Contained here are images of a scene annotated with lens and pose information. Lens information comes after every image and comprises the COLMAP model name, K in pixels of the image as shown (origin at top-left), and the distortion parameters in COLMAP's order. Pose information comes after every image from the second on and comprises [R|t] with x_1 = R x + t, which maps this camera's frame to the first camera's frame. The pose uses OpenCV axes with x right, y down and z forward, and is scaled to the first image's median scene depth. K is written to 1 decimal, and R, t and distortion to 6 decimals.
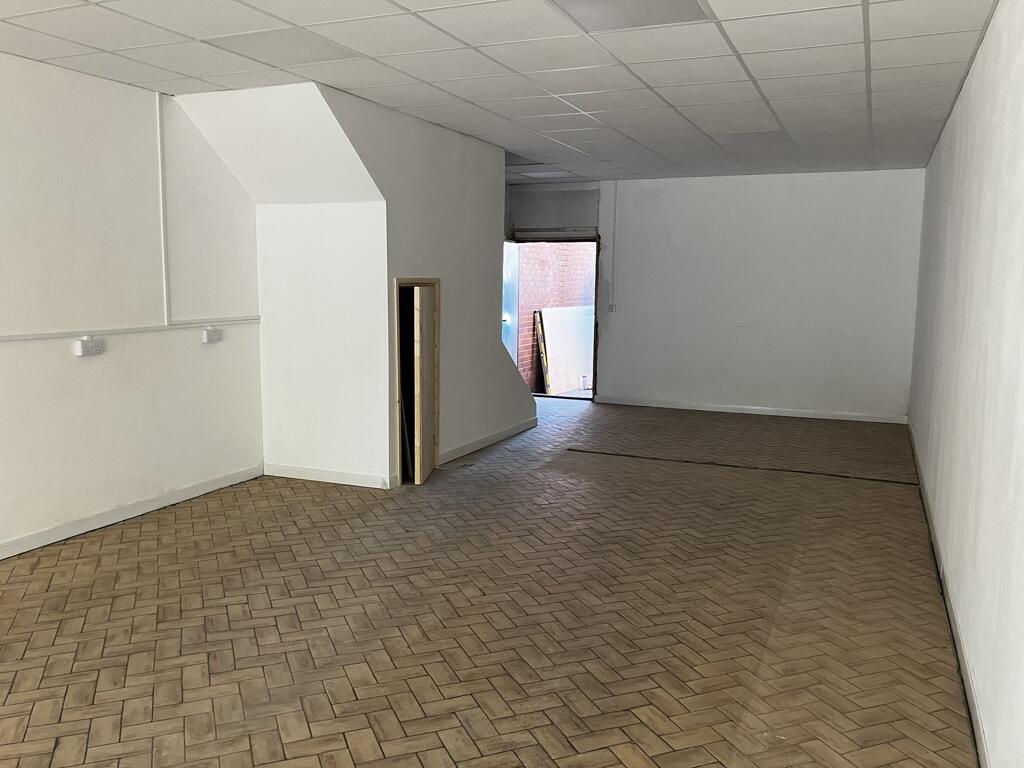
lens RADIAL K [[847.0, 0, 509.2], [0, 847.0, 389.5], [0, 0, 1]] dist [0.000724, 0.003751]
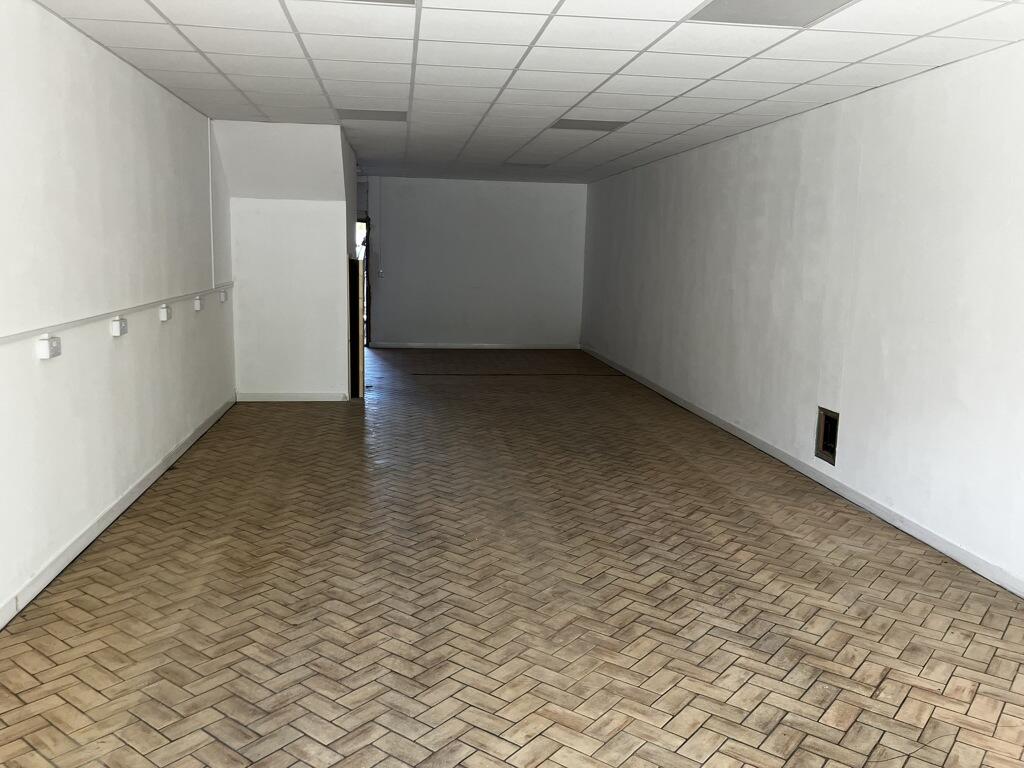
lens RADIAL K [[847.0, 0, 514.0], [0, 847.0, 381.2], [0, 0, 1]] dist [0.000724, 0.003751]
pose [[0.861616, -0.078176, 0.501504, -0.382782], [0.065786, 0.996933, 0.042379, 0.026323], [-0.503279, -0.003523, 0.864117, -0.233533]]
